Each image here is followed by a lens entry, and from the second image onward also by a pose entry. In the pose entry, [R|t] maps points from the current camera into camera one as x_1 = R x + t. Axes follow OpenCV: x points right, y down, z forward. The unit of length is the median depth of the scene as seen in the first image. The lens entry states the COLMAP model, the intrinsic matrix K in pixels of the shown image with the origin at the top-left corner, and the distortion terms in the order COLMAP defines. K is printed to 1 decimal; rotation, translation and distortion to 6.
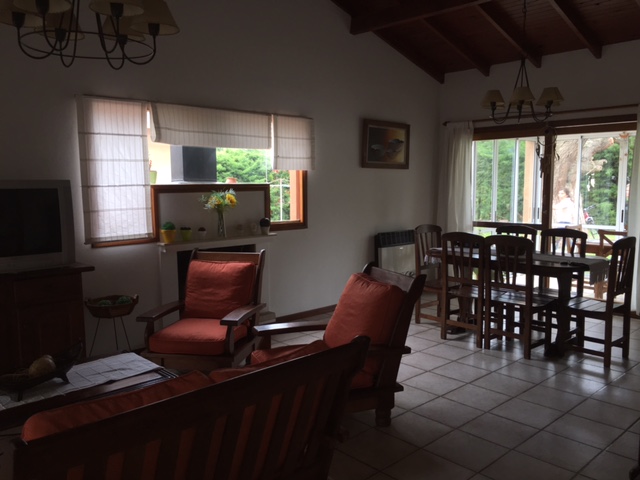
lens RADIAL K [[550.6, 0, 317.9], [0, 550.6, 241.1], [0, 0, 1]] dist [0.021919, 0.002836]
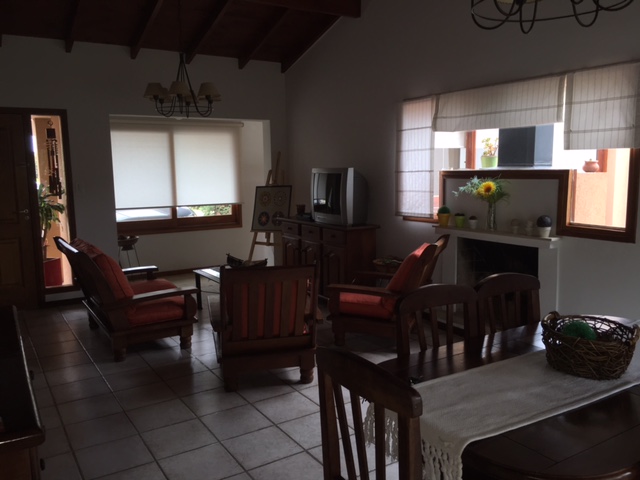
lens RADIAL K [[550.6, 0, 317.7], [0, 550.6, 240.5], [0, 0, 1]] dist [0.021919, 0.002836]
pose [[-0.193573, 0.137442, -0.971411, 0.837323], [-0.088889, 0.983609, 0.156881, -0.117415], [0.977051, 0.116715, -0.178184, 0.988470]]
